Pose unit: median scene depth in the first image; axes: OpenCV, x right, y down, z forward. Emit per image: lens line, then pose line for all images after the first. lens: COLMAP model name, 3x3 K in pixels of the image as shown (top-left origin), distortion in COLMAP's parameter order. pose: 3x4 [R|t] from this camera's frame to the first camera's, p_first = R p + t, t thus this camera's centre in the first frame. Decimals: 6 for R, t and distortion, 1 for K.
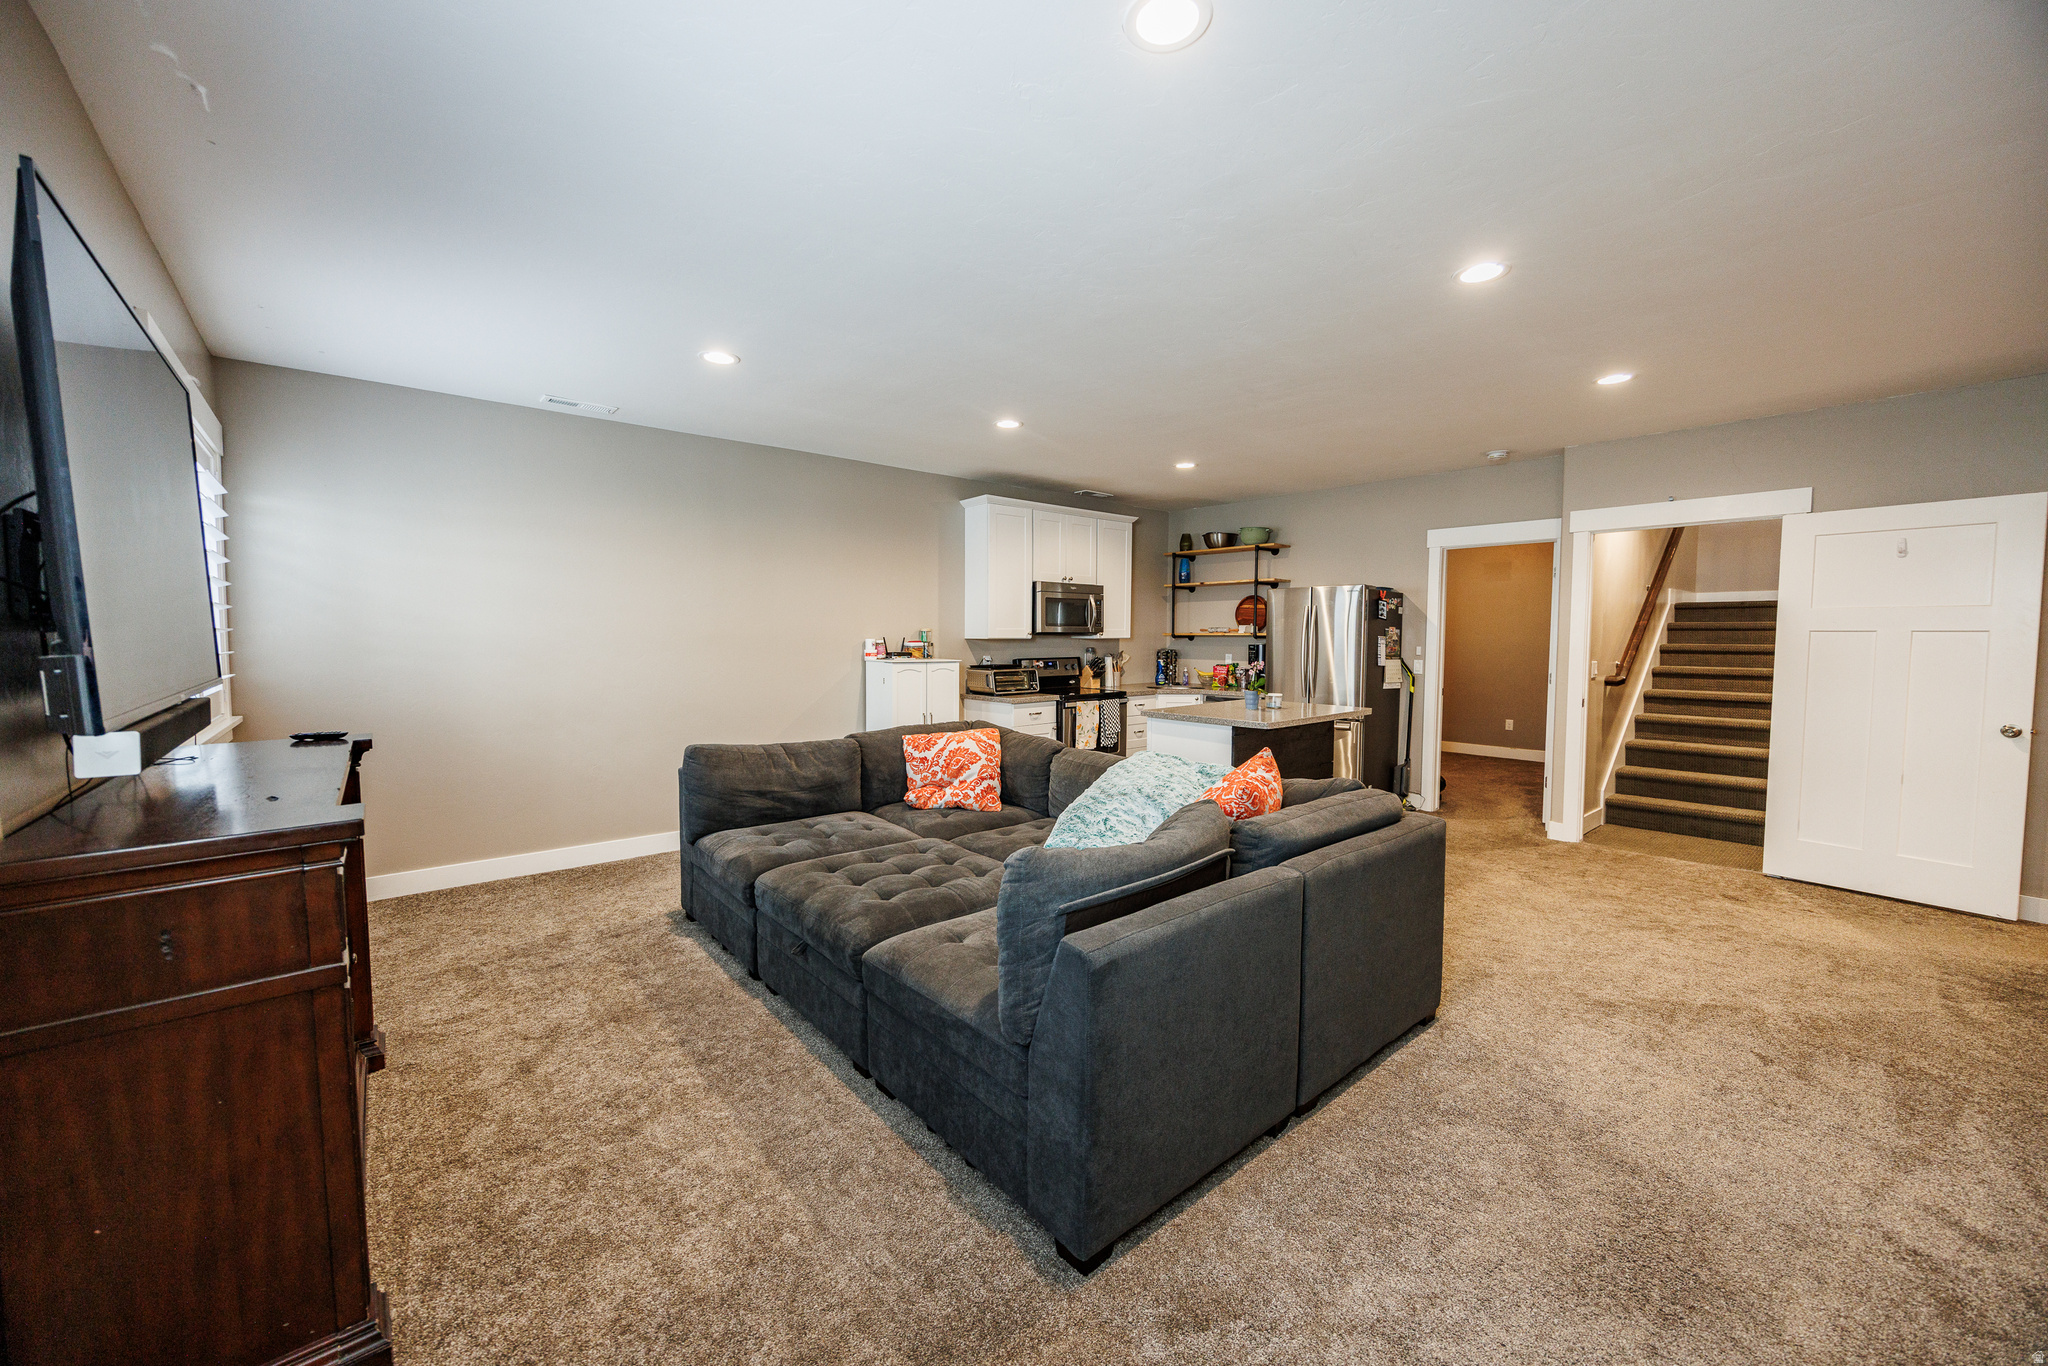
lens RADIAL K [[786.0, 0, 1026.5], [0, 786.0, 678.5], [0, 0, 1]] dist [-0.000804, -0.000127]
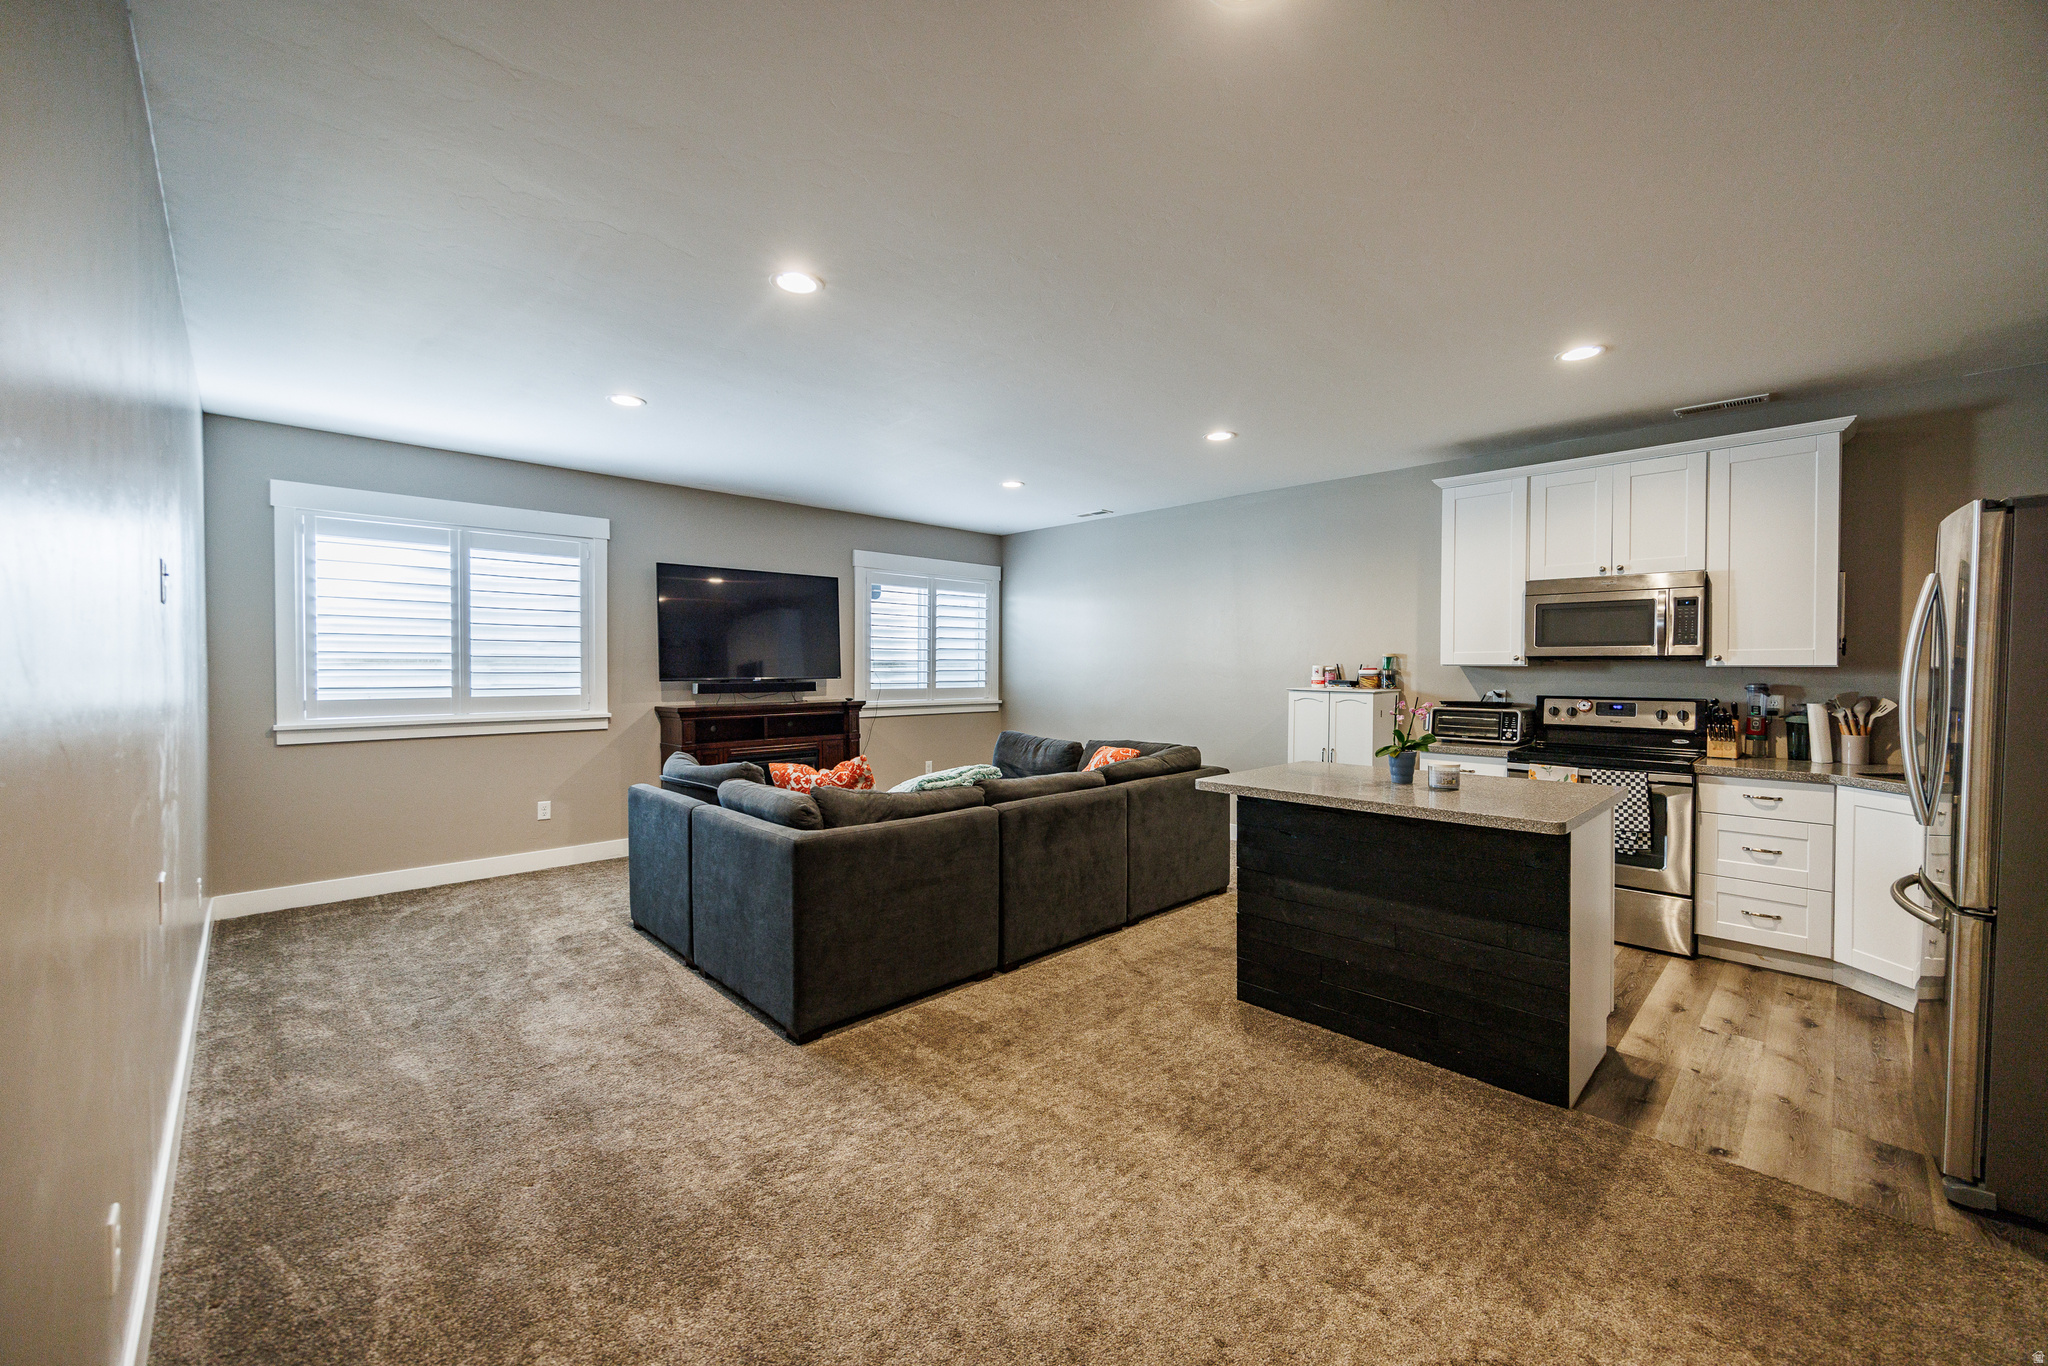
lens RADIAL K [[804.9, 0, 1023.0], [0, 804.9, 673.4], [0, 0, 1]] dist [0.001552, -0.000040]
pose [[0.060806, 0.005163, -0.998136, 0.622530], [-0.056908, 0.998378, 0.001697, -0.019012], [0.996526, 0.056699, 0.061001, 0.485107]]
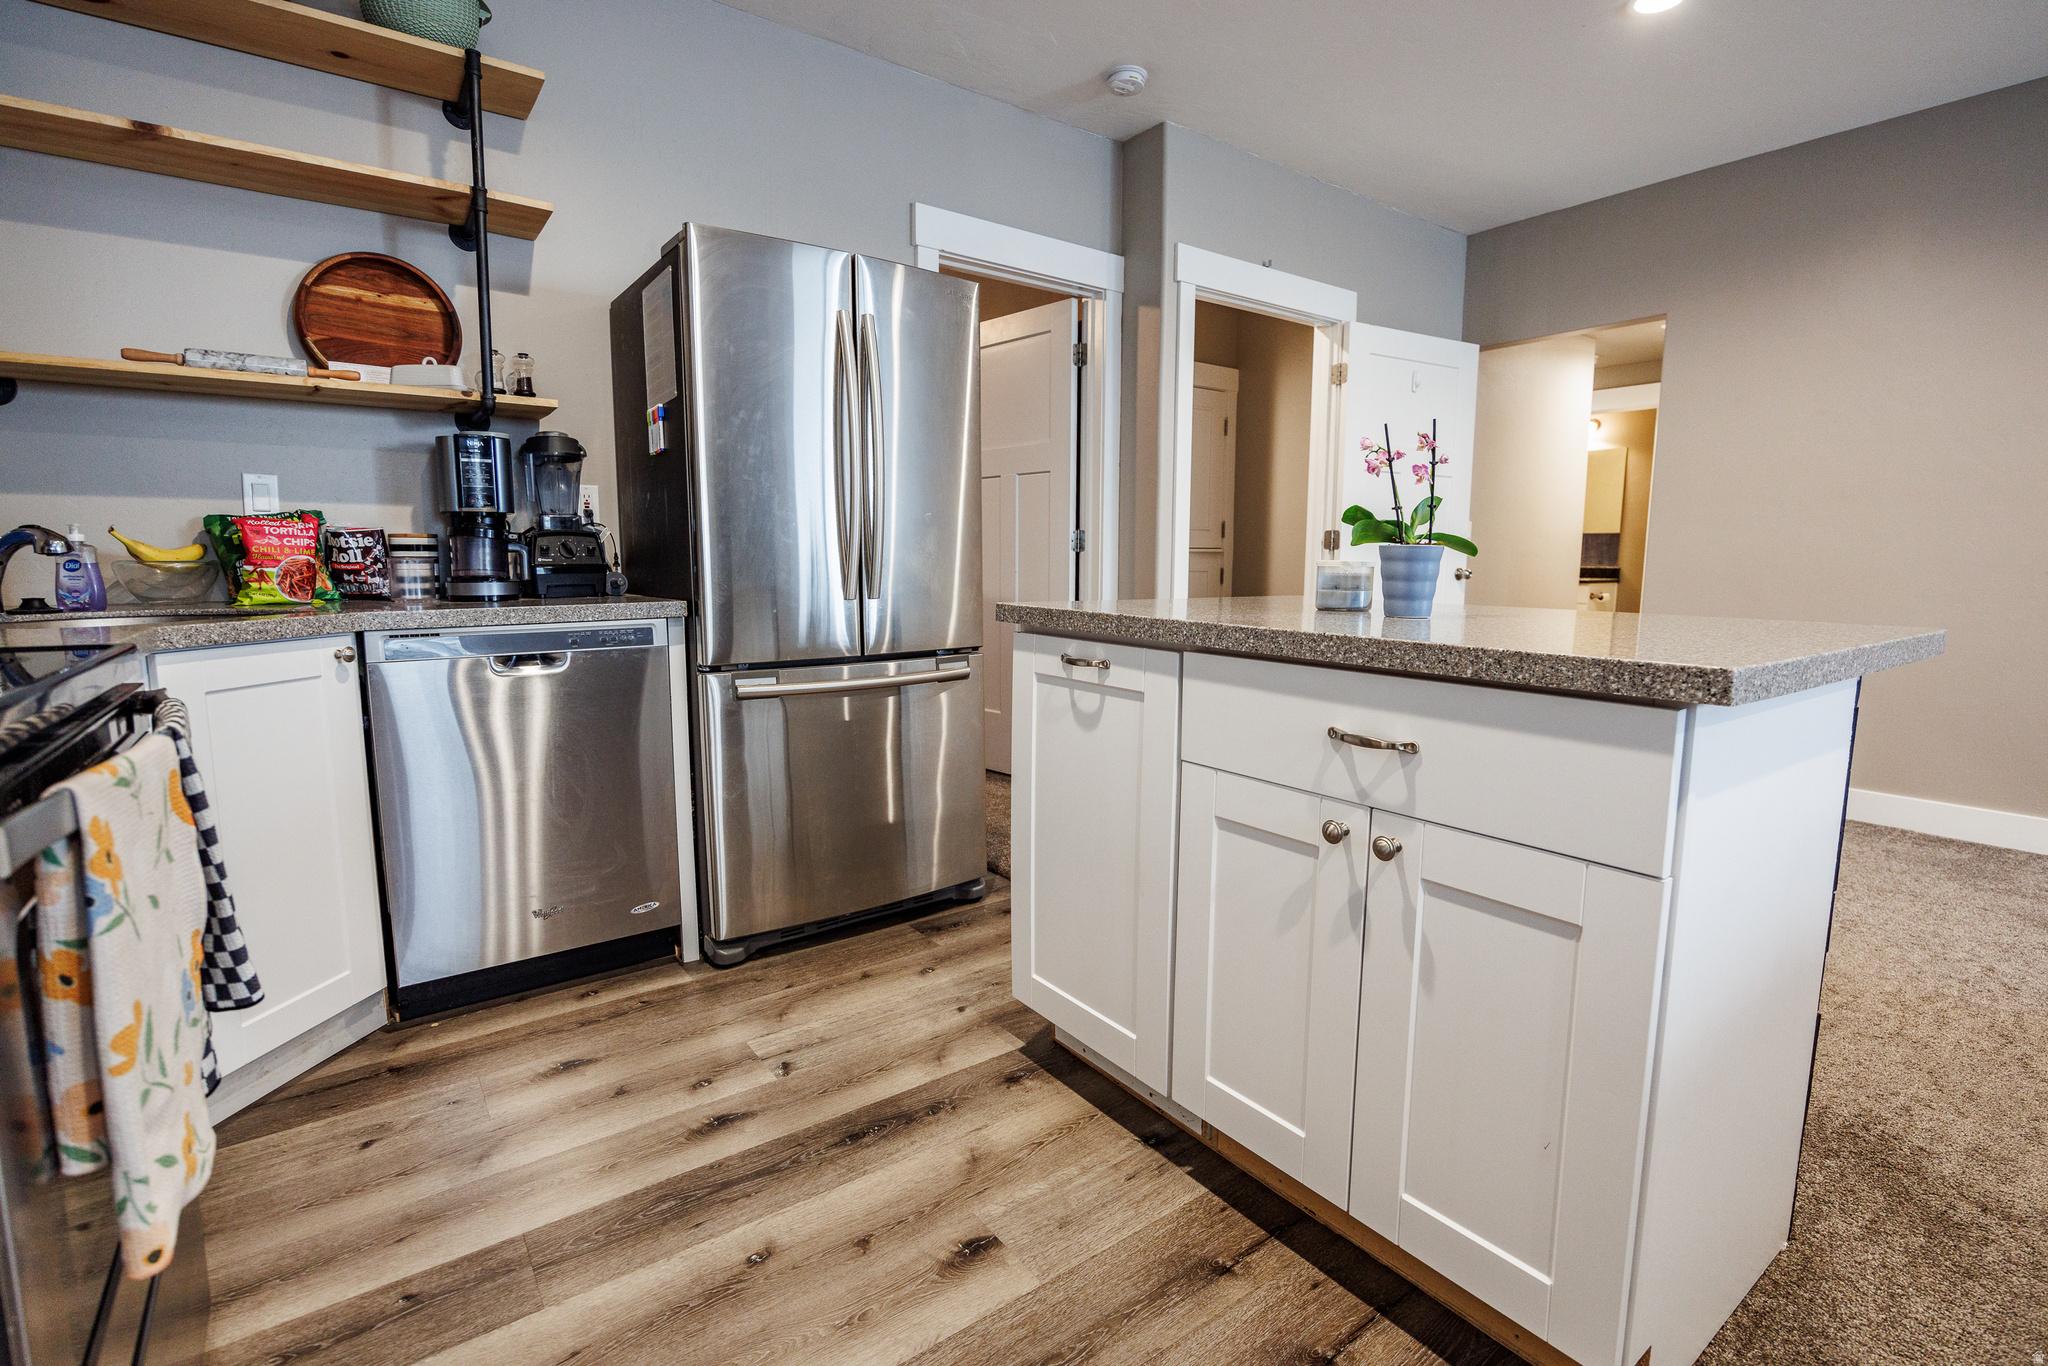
lens RADIAL K [[934.6, 0, 1029.8], [0, 934.6, 672.2], [0, 0, 1]] dist [-0.020630, 0.000185]
pose [[0.068531, -0.122527, 0.990096, -0.025732], [0.050969, 0.991563, 0.119181, 0.009676], [-0.996346, 0.042297, 0.074198, 0.790434]]
